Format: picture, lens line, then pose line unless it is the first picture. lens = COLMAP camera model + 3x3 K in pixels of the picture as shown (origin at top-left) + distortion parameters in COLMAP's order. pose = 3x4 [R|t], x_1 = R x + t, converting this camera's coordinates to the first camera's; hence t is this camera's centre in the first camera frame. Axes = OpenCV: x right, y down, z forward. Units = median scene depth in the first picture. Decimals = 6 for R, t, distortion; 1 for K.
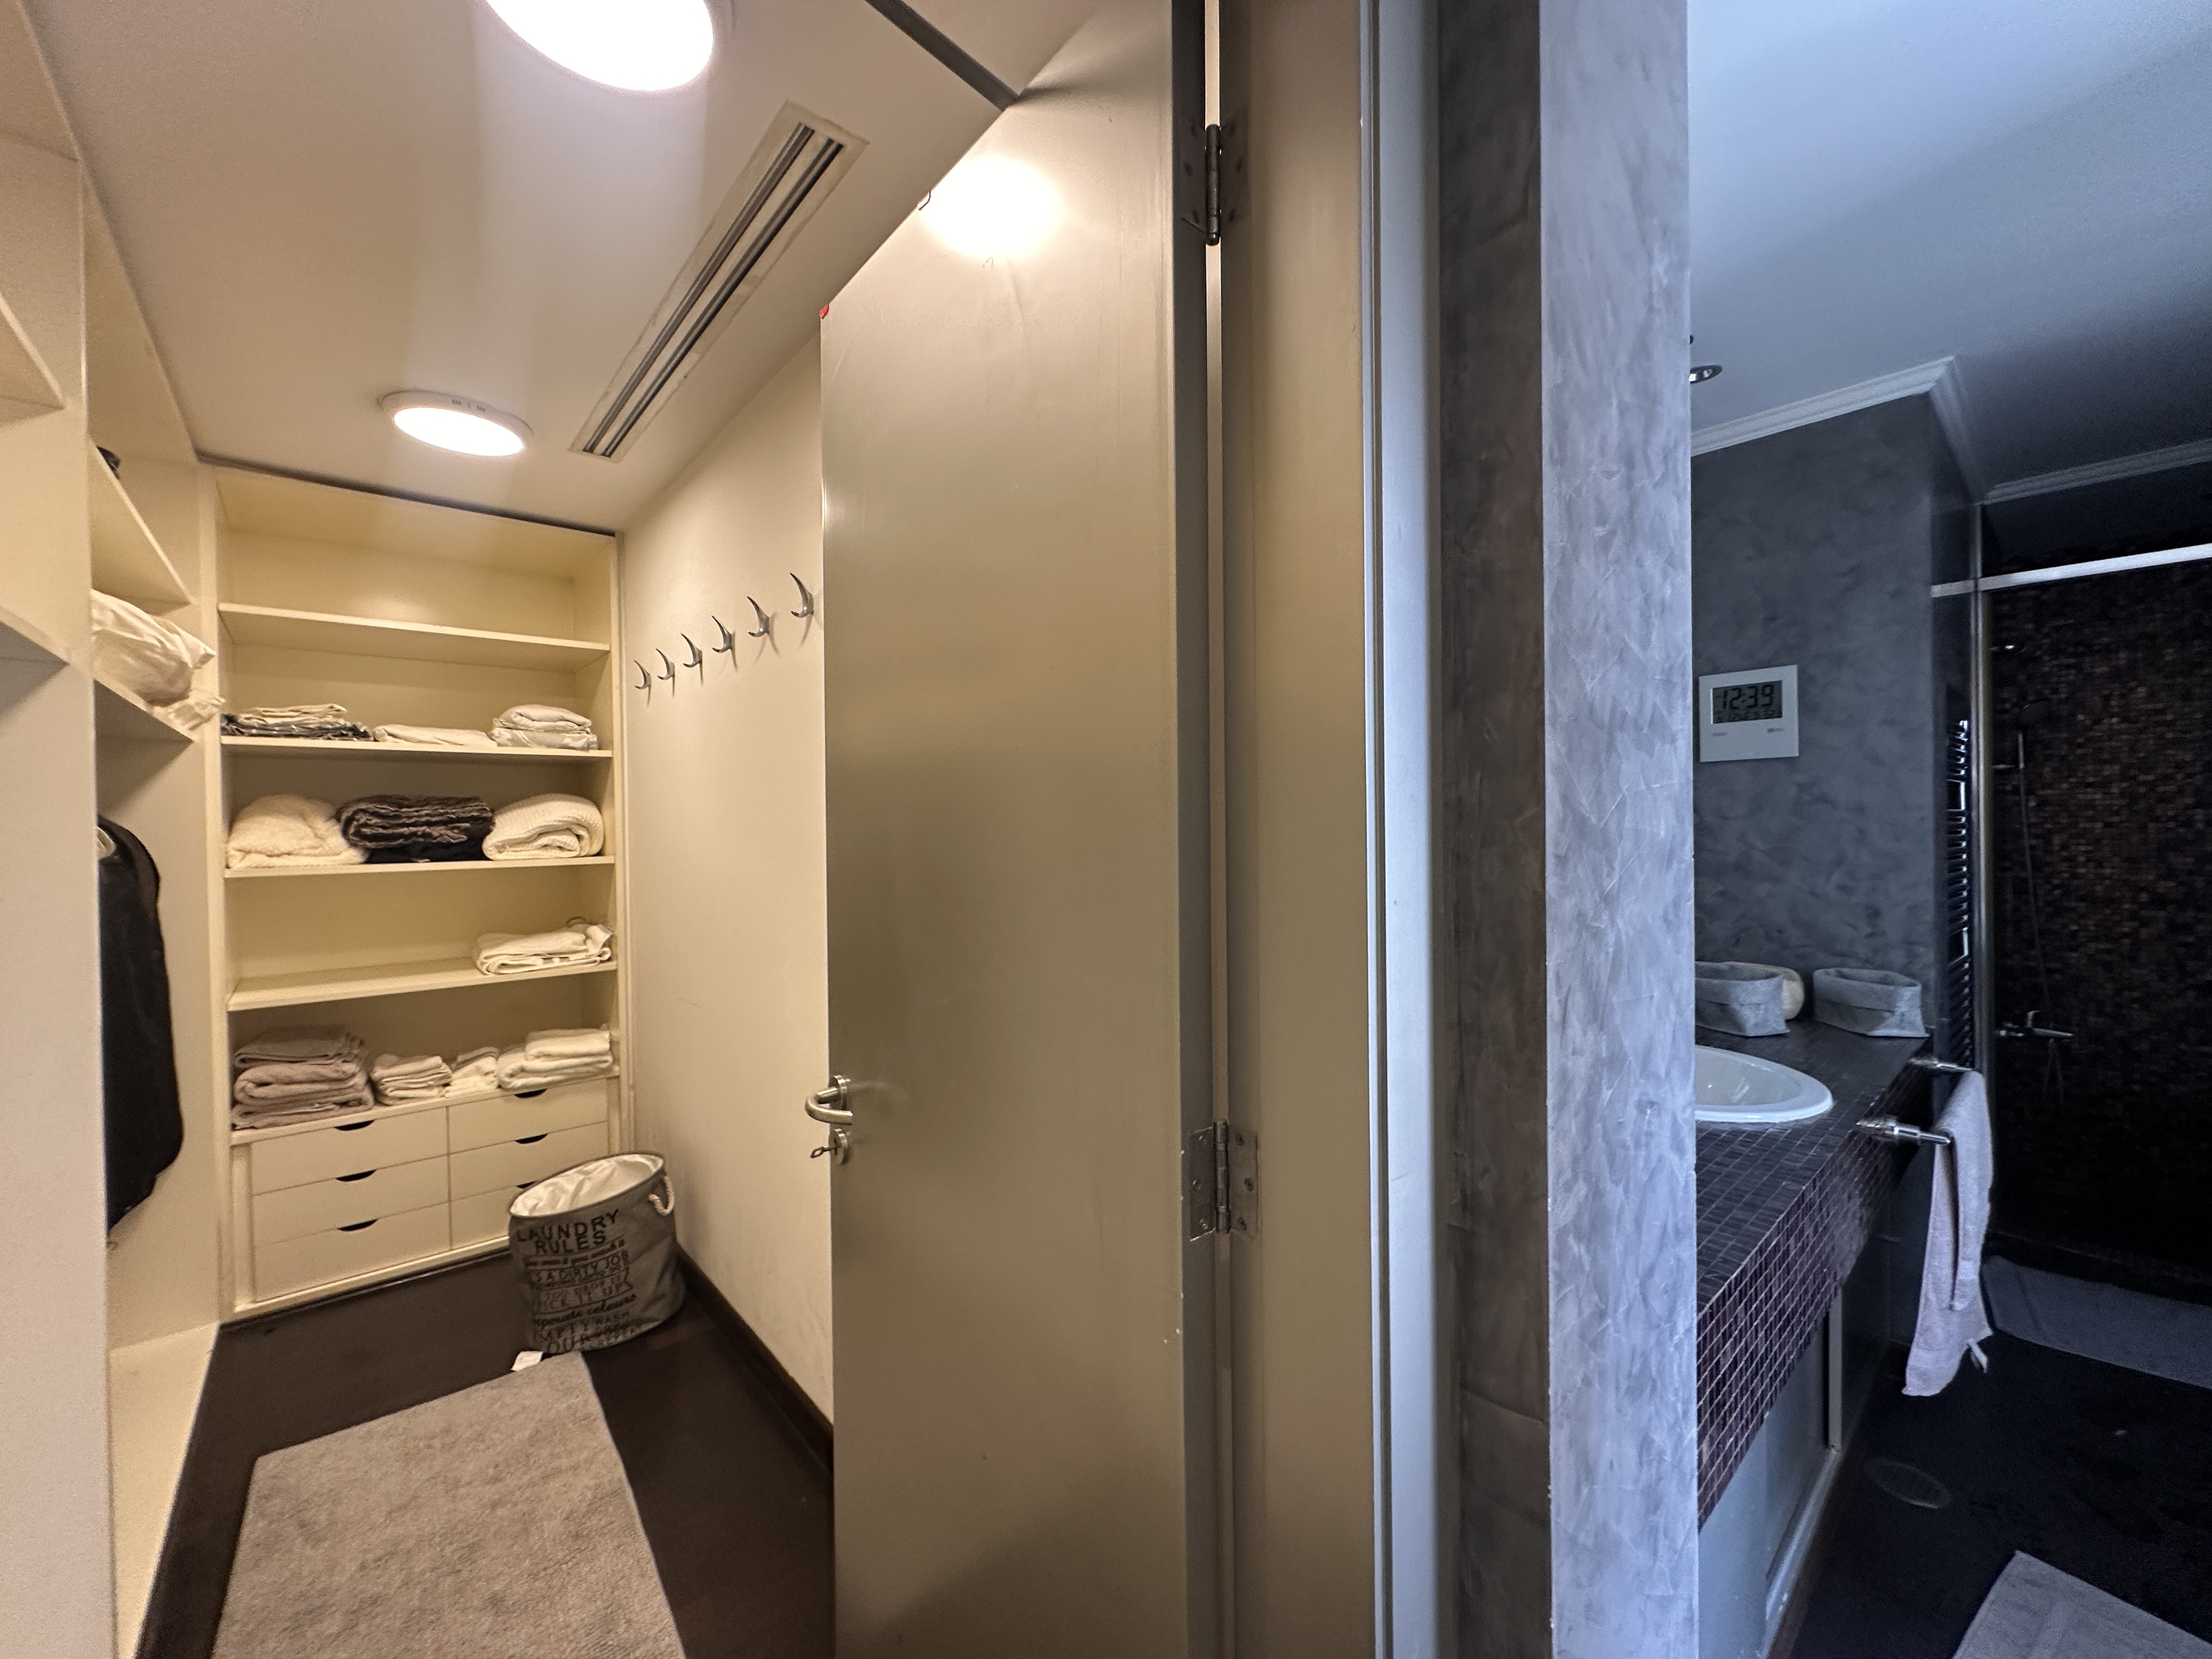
lens RADIAL K [[881.2, 0, 1109.7], [0, 881.2, 828.9], [0, 0, 1]] dist [-0.001290, 0.000531]
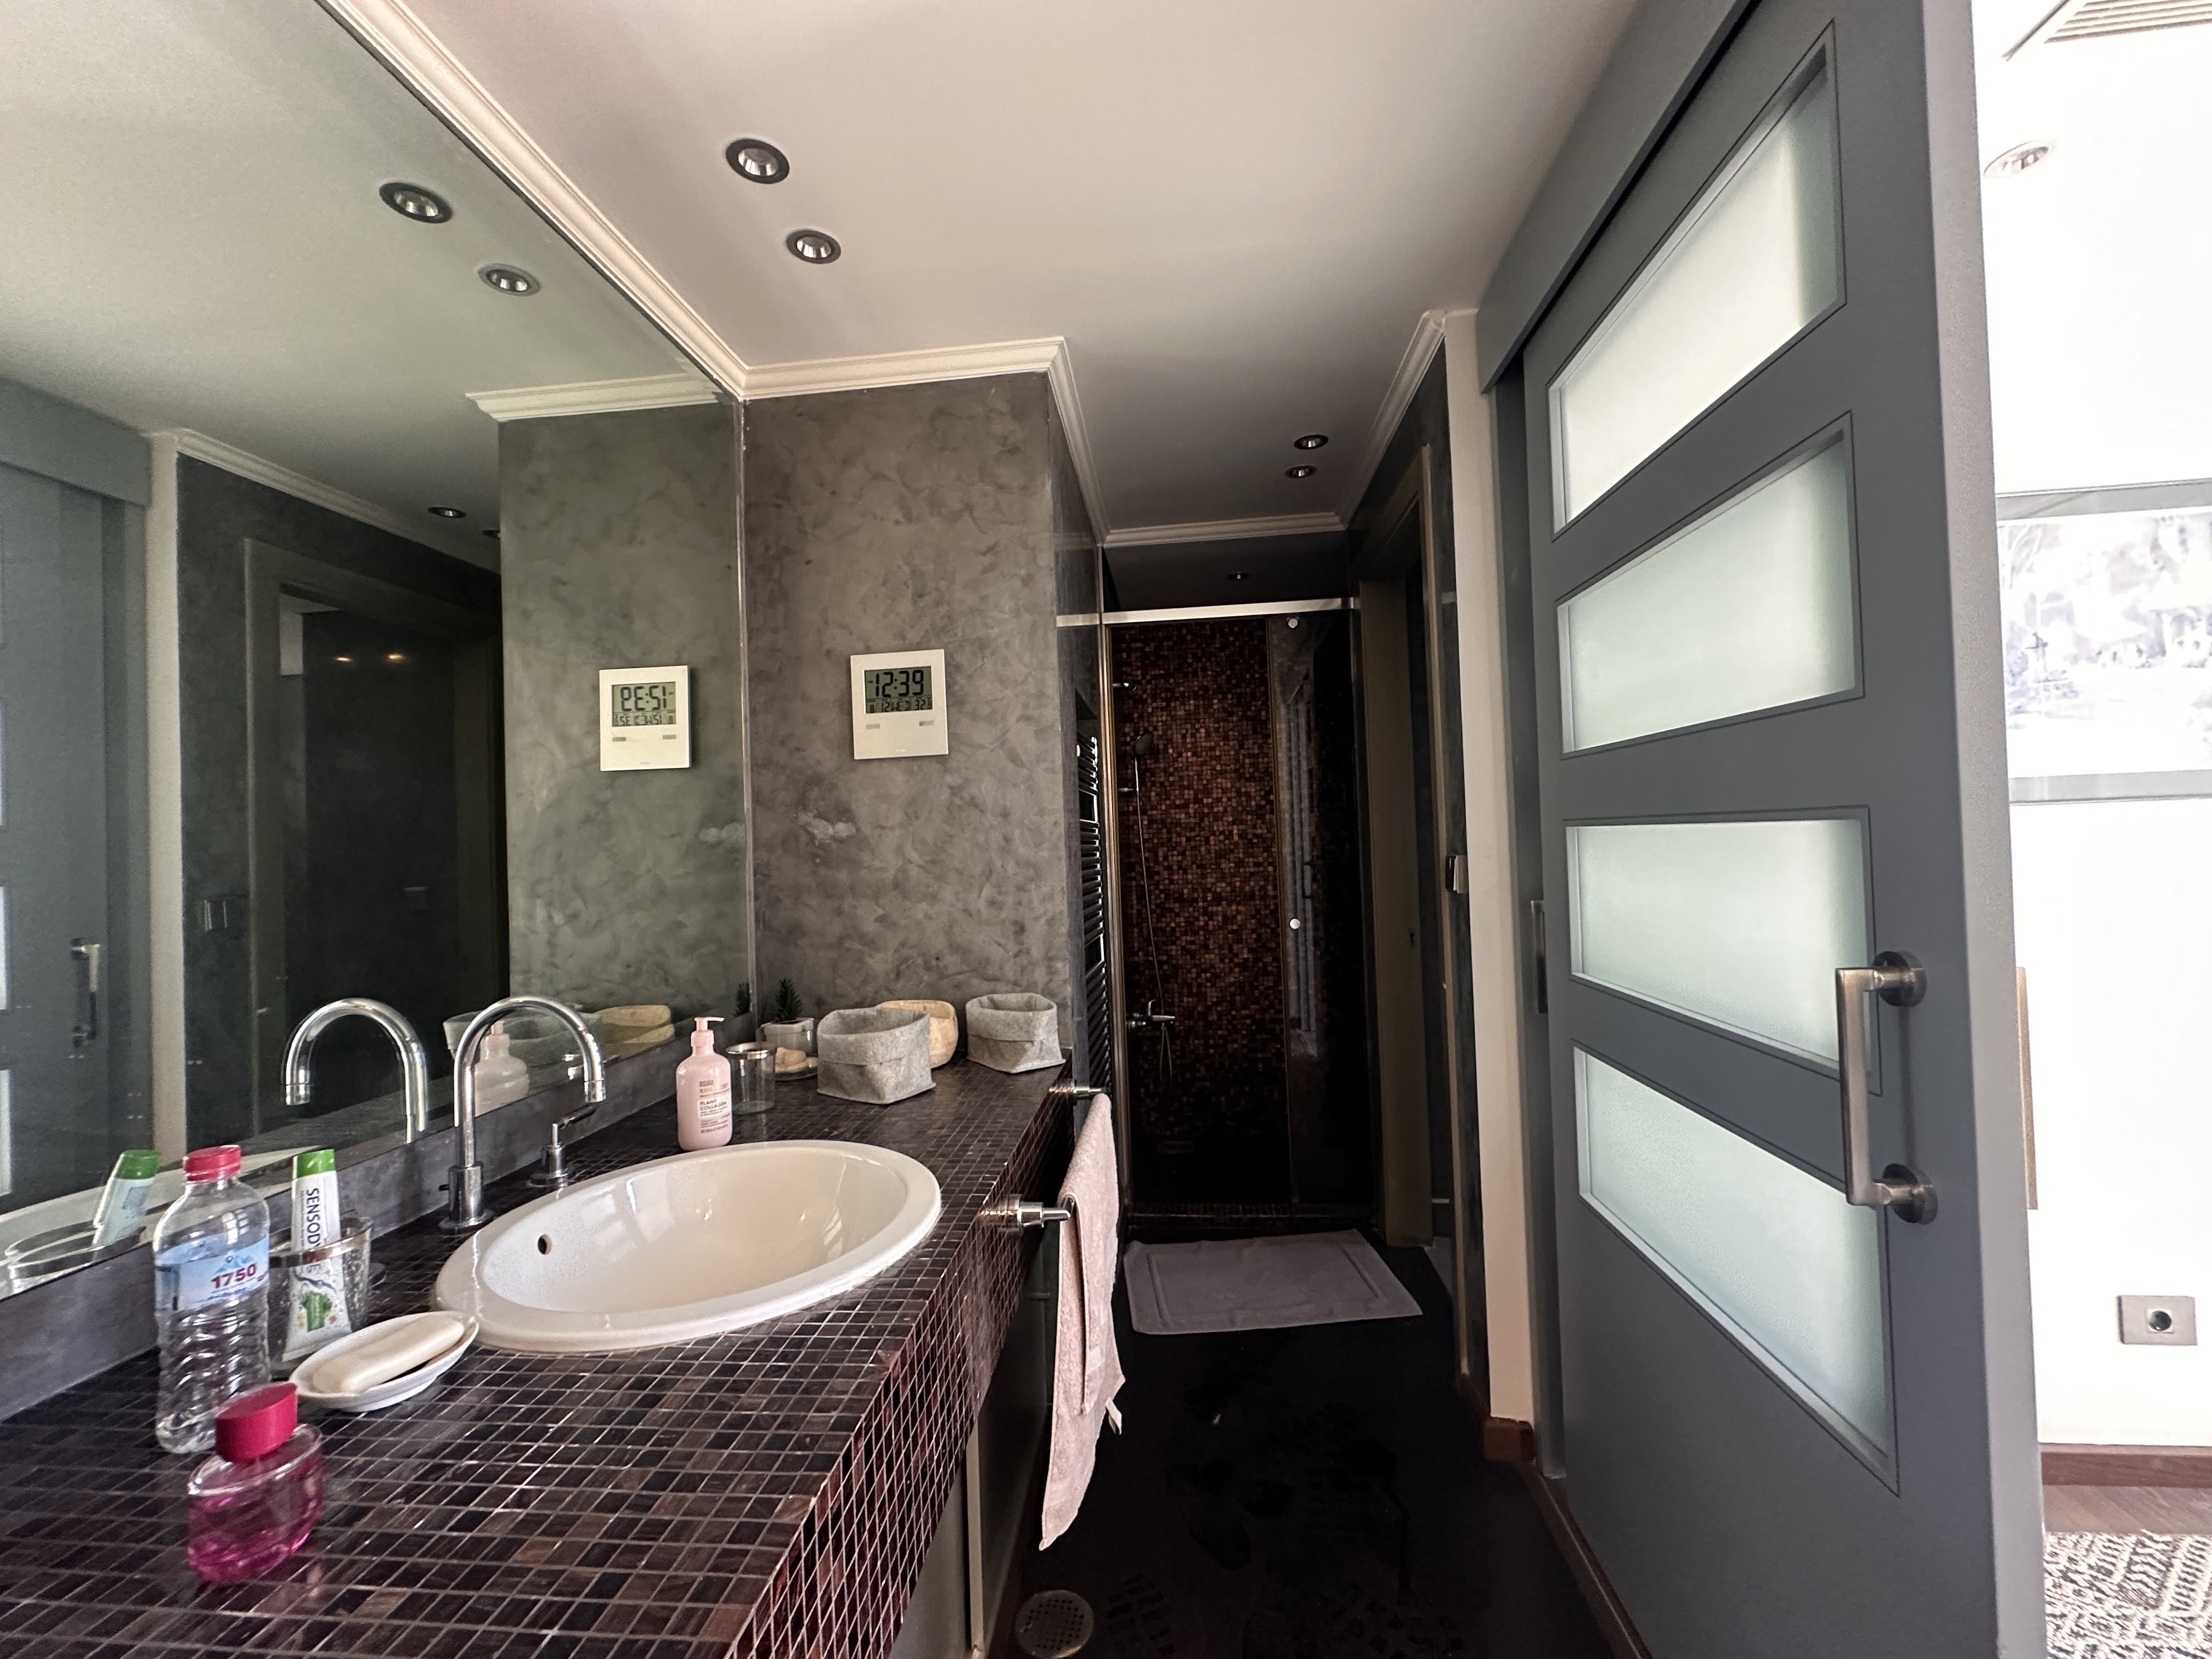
lens RADIAL K [[881.2, 0, 1104.0], [0, 881.2, 835.8], [0, 0, 1]] dist [-0.001290, 0.000531]
pose [[0.729548, -0.008125, 0.683881, 0.298545], [0.033392, 0.999160, -0.023752, 0.023417], [-0.683114, 0.040164, 0.729207, 0.265261]]
